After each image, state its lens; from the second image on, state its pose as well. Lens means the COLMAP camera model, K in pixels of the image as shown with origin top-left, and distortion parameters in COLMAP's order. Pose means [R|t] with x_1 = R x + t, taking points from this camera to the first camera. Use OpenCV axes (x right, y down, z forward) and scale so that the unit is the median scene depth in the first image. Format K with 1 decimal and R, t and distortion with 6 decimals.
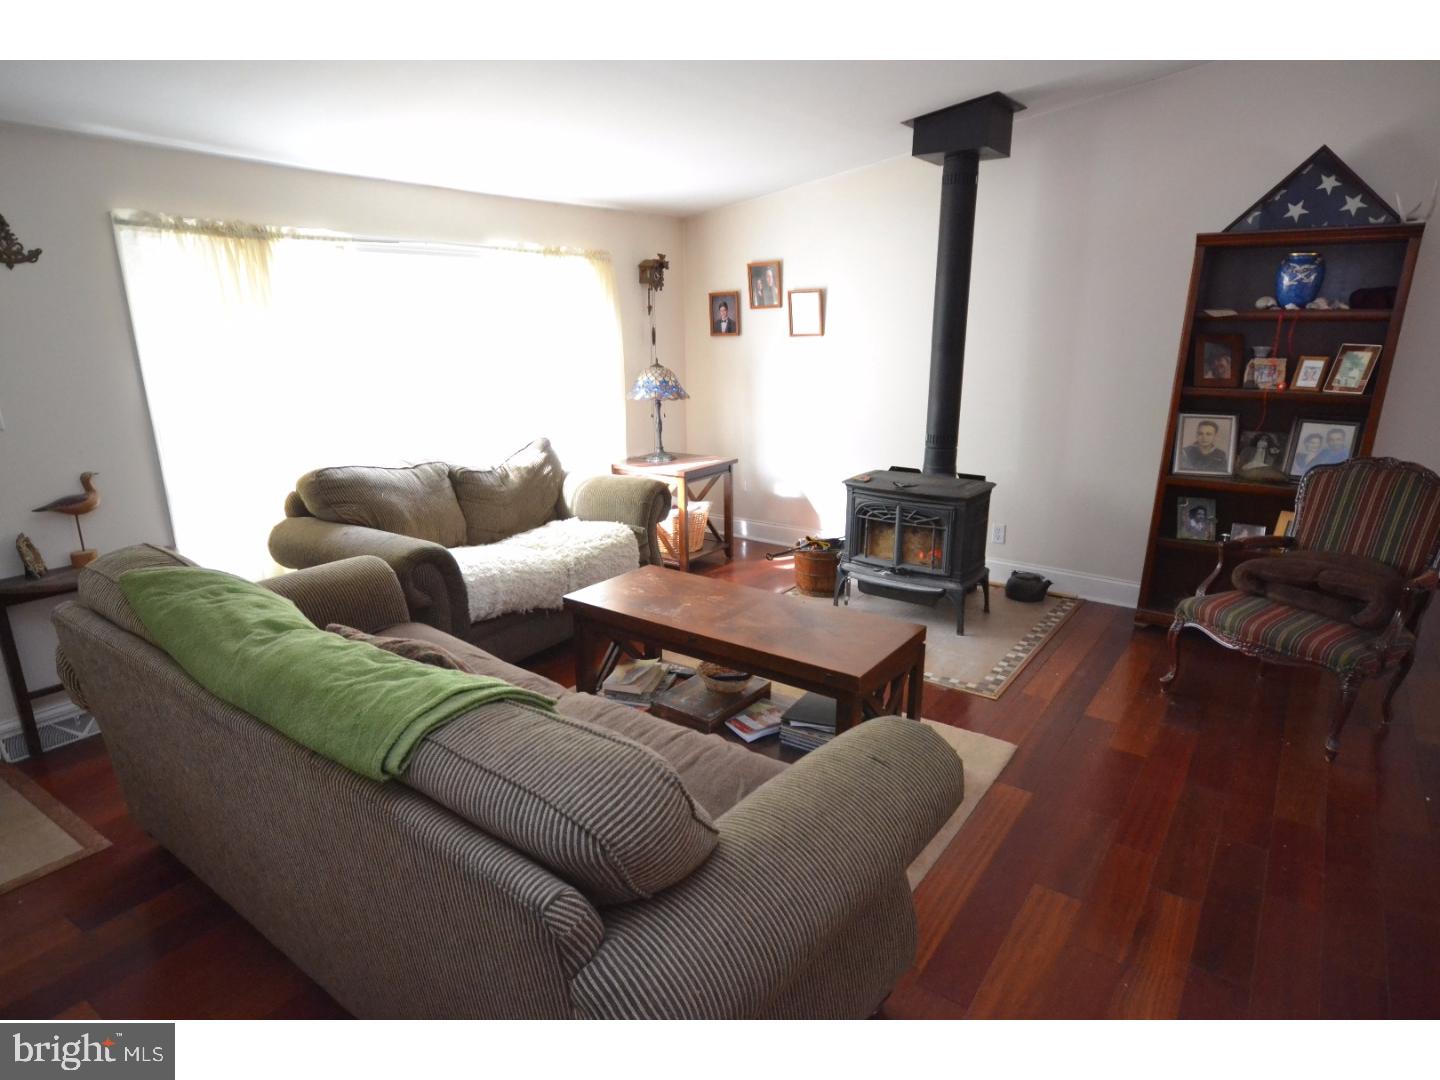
lens RADIAL K [[818.1, 0, 720.0], [0, 818.1, 540.0], [0, 0, 1]] dist [0.013513, 0.001181]
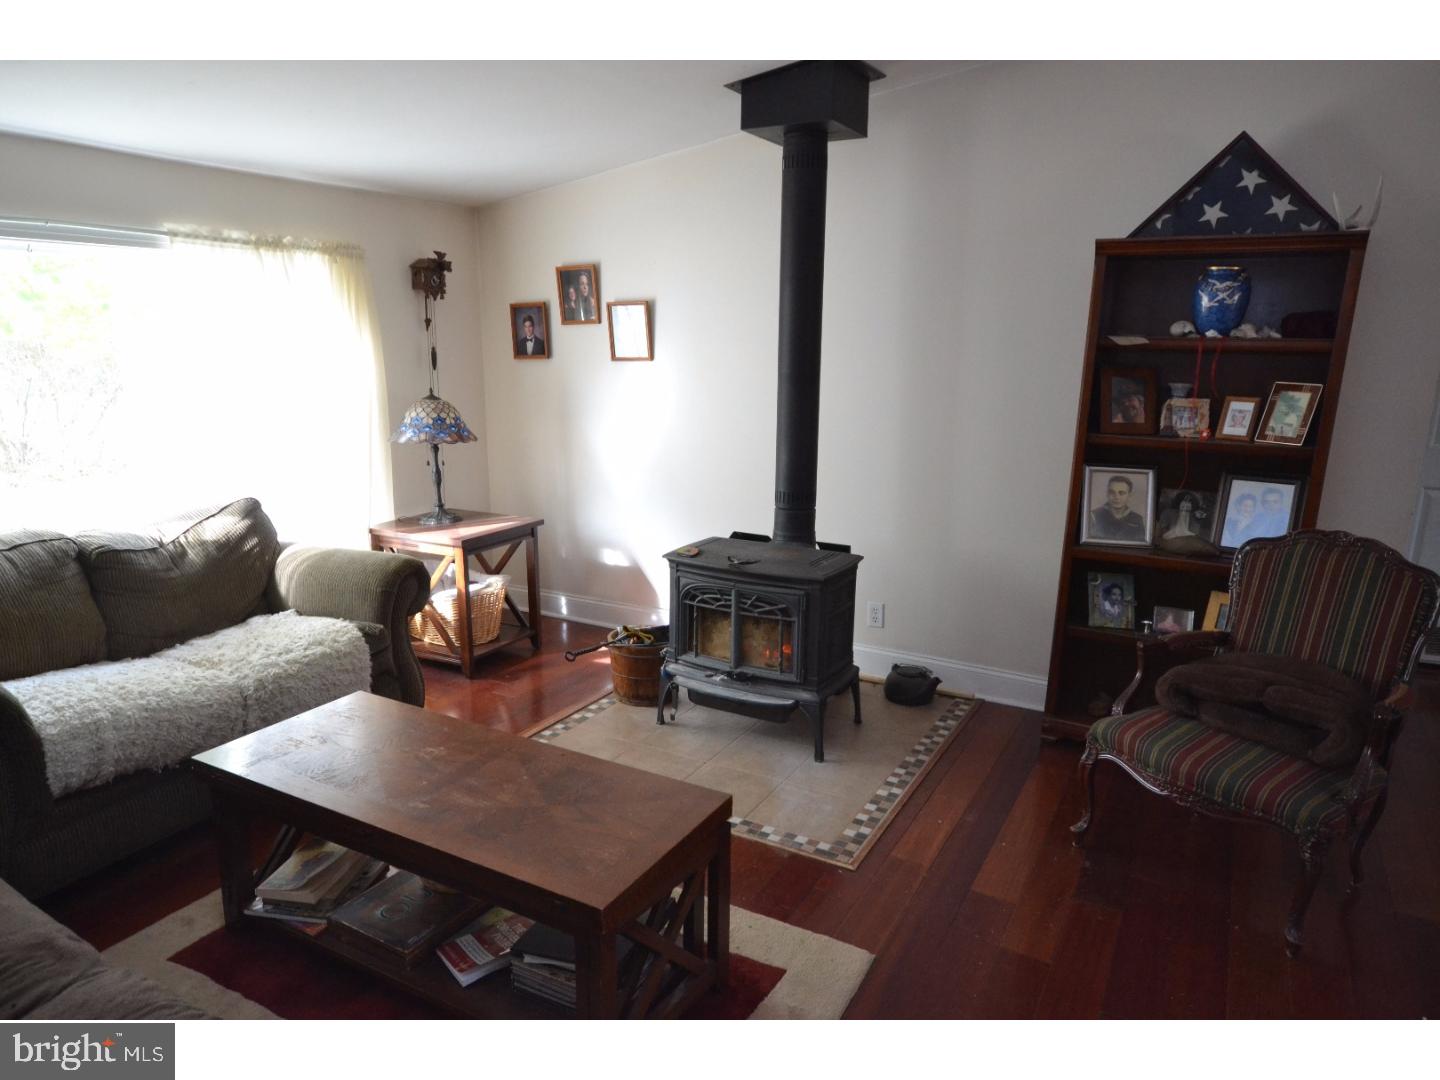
lens RADIAL K [[935.4, 0, 715.1], [0, 935.4, 541.2], [0, 0, 1]] dist [-0.001099, 0.024306]
pose [[0.993364, -0.011129, 0.114472, 0.105946], [0.016629, 0.998747, -0.047209, -0.046426], [-0.113803, 0.048799, 0.992304, 0.159826]]
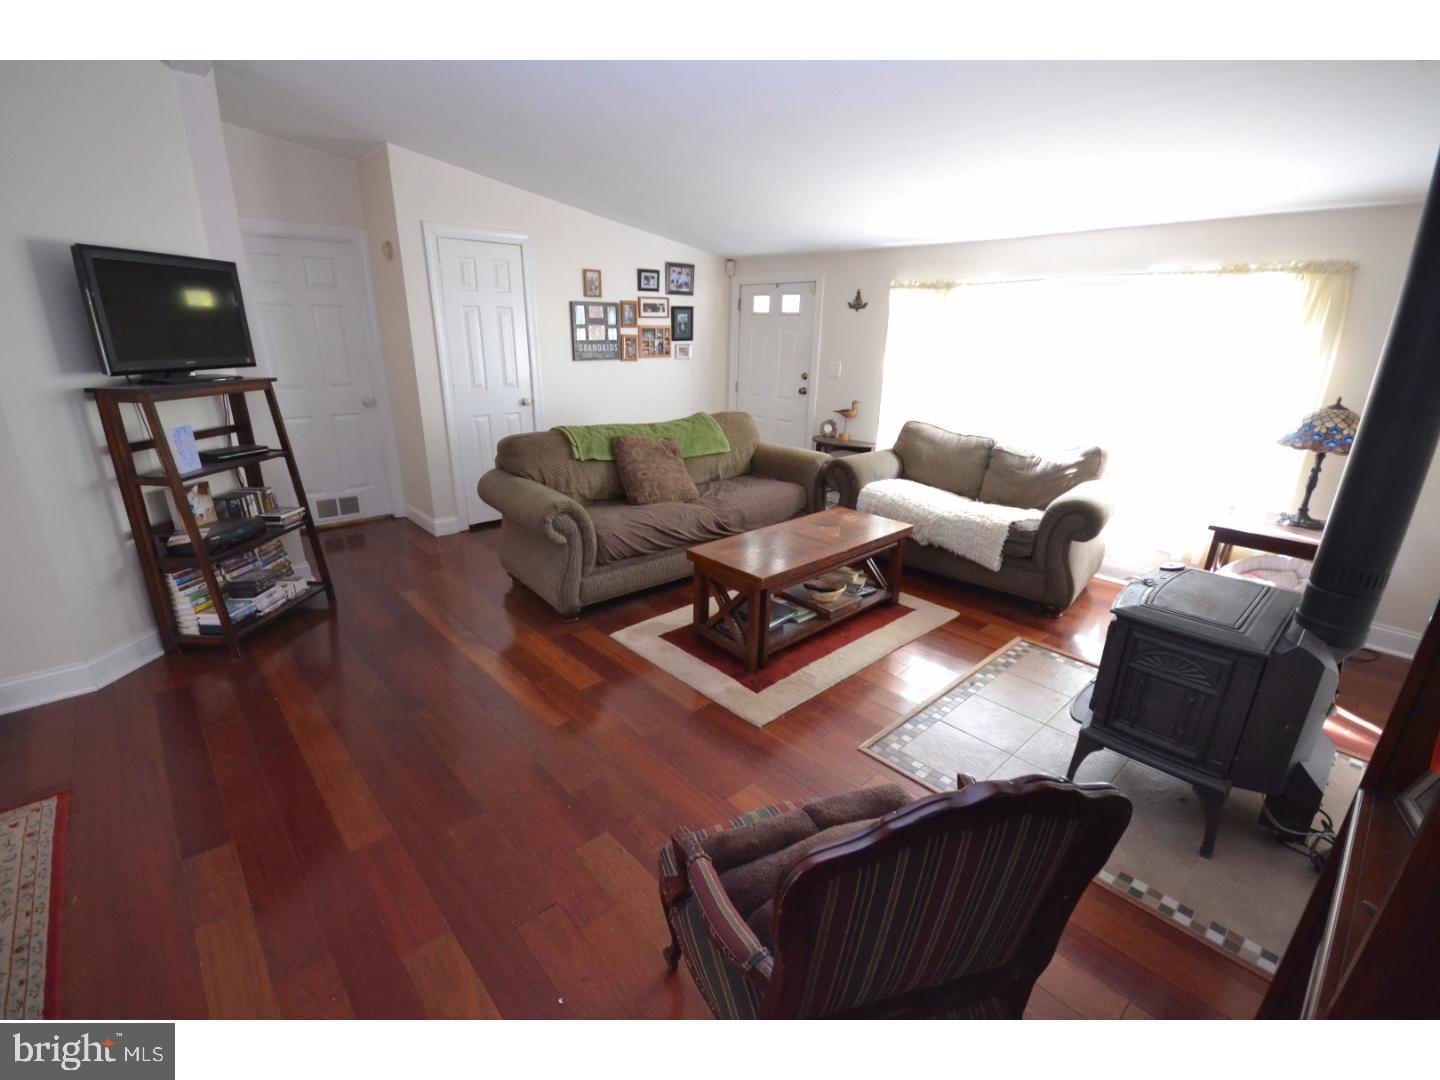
lens RADIAL K [[641.8, 0, 708.4], [0, 641.8, 544.8], [0, 0, 1]] dist [0.014522, -0.014689]
pose [[-0.209994, 0.318025, -0.924534, 0.835839], [-0.267476, 0.890856, 0.367194, -0.205932], [0.940404, 0.324399, -0.102010, 0.701844]]
